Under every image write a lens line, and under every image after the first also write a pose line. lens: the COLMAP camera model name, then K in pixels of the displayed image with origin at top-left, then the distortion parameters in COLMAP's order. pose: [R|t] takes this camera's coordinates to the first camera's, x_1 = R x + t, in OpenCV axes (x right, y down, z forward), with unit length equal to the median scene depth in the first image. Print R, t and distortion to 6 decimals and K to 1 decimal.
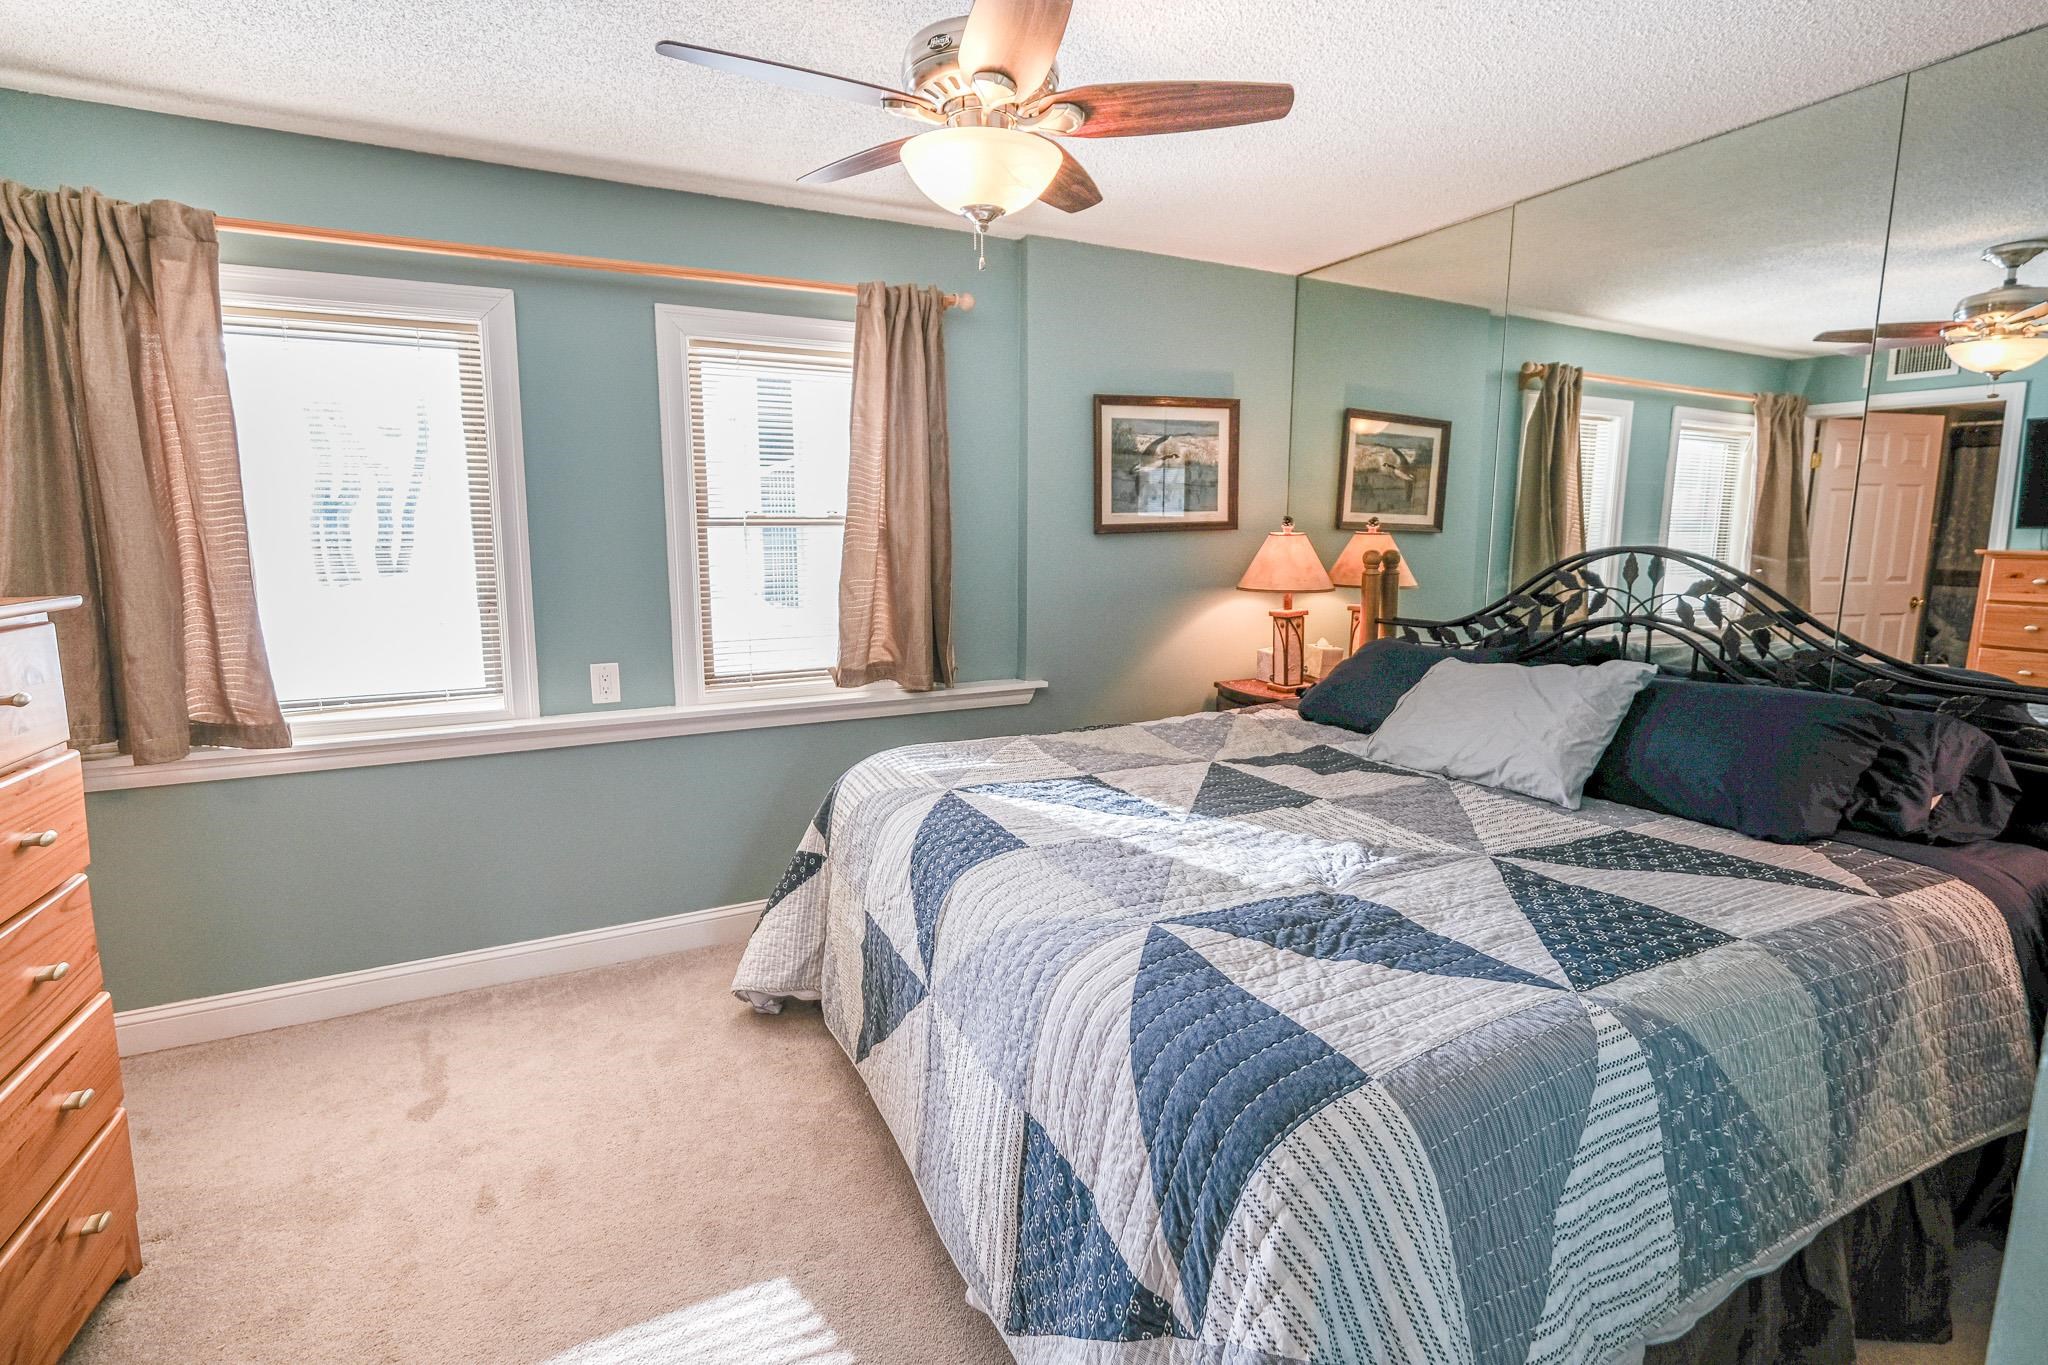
lens RADIAL K [[911.3, 0, 1033.6], [0, 911.3, 644.8], [0, 0, 1]] dist [0.001526, -0.000573]
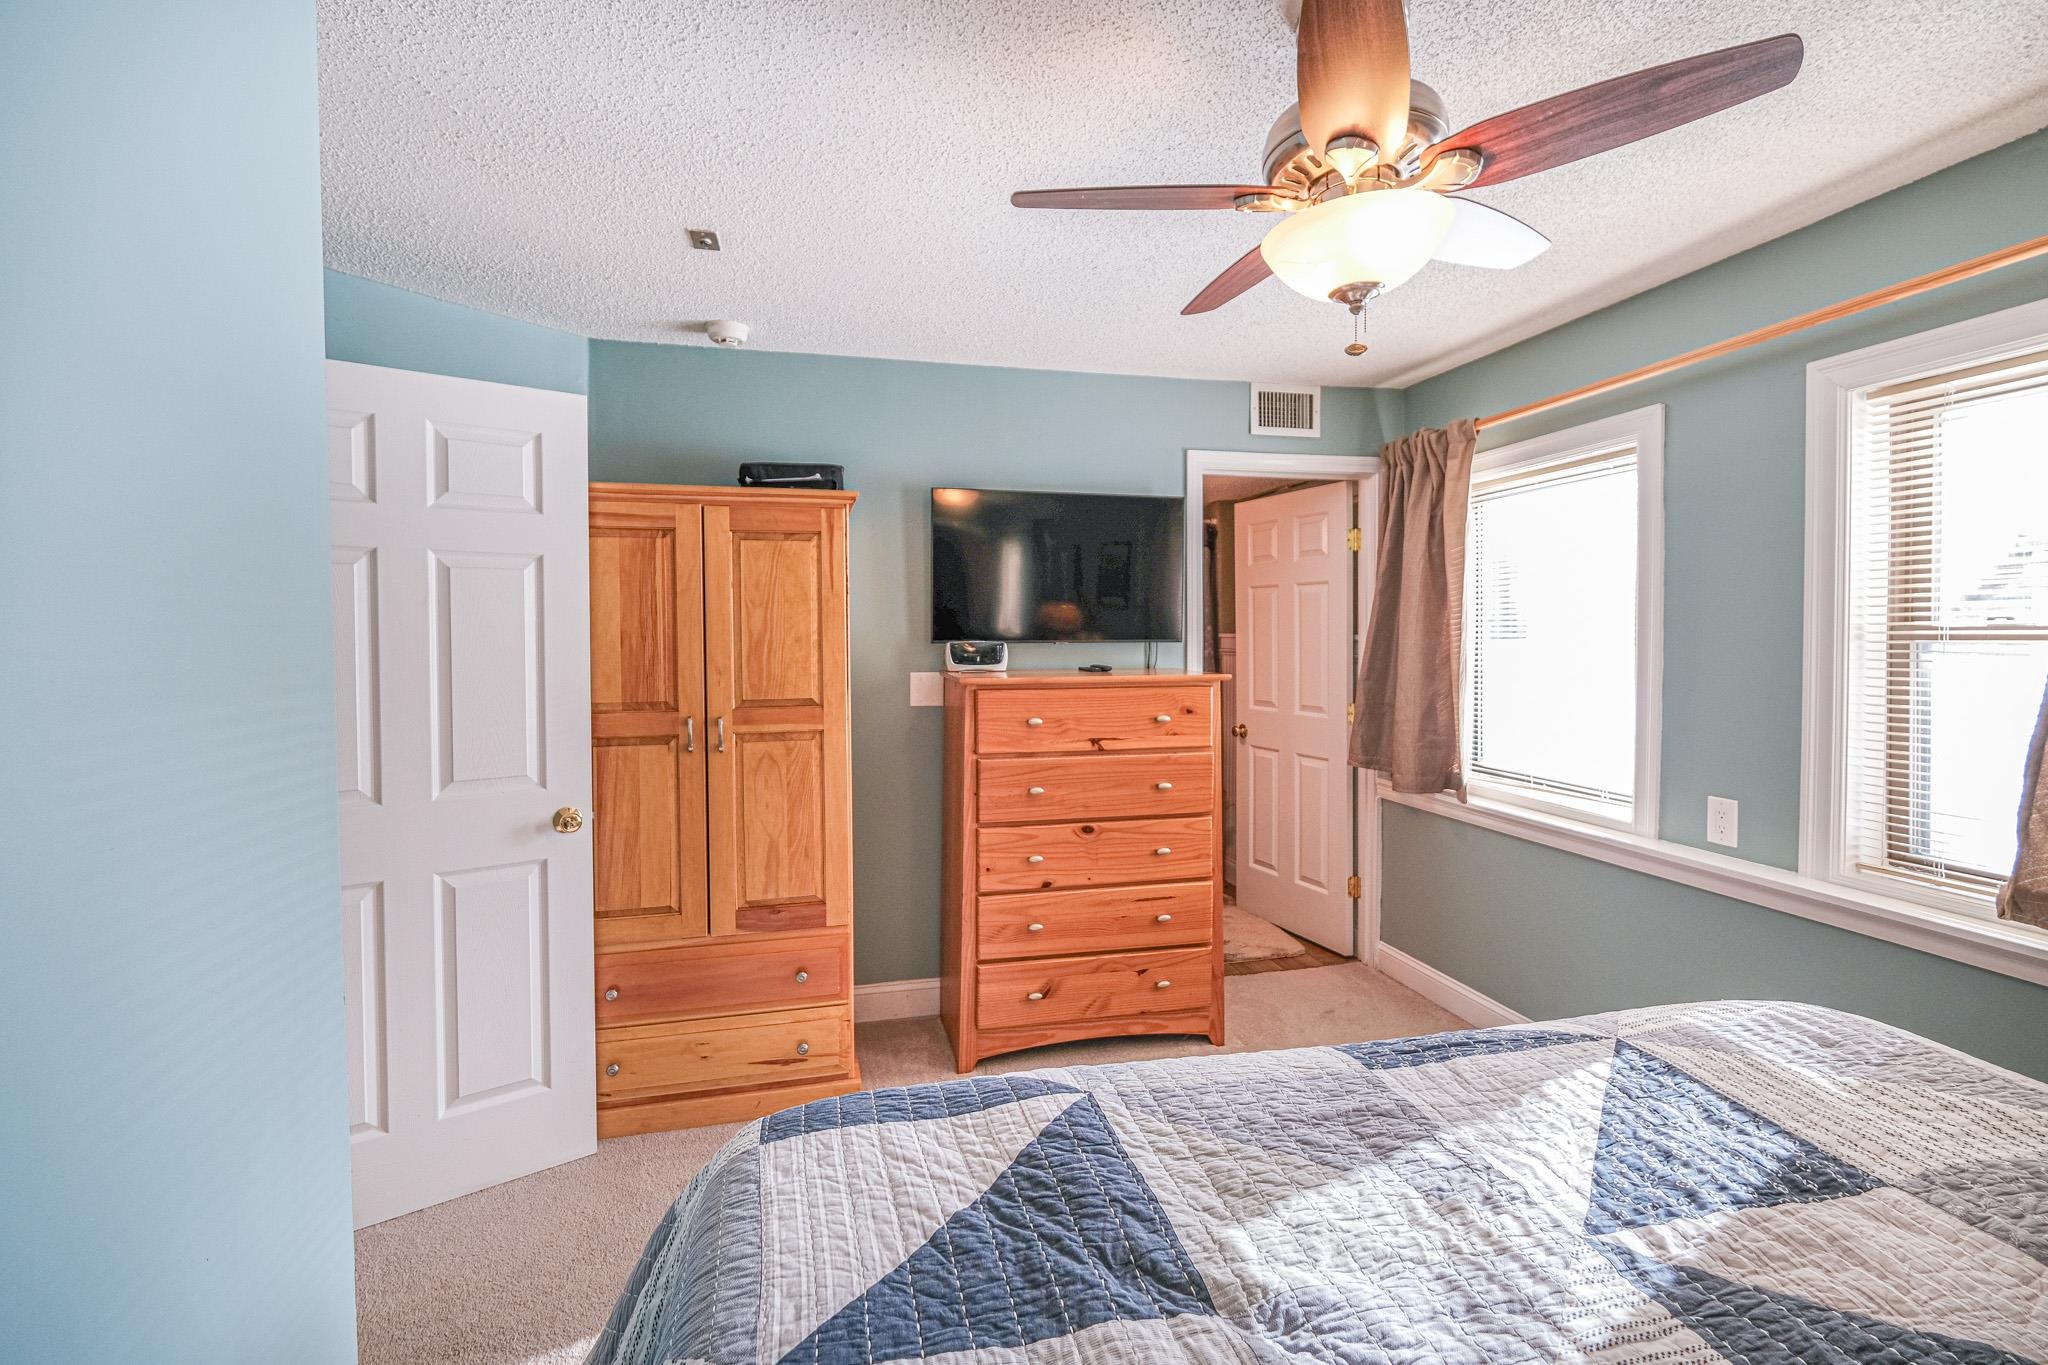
lens RADIAL K [[891.4, 0, 1026.7], [0, 891.4, 650.1], [0, 0, 1]] dist [-0.003689, -0.000518]
pose [[-0.210248, 0.020552, -0.977432, 0.640759], [-0.122453, 0.991352, 0.047185, -0.102856], [0.969949, 0.129610, -0.205913, 0.689892]]
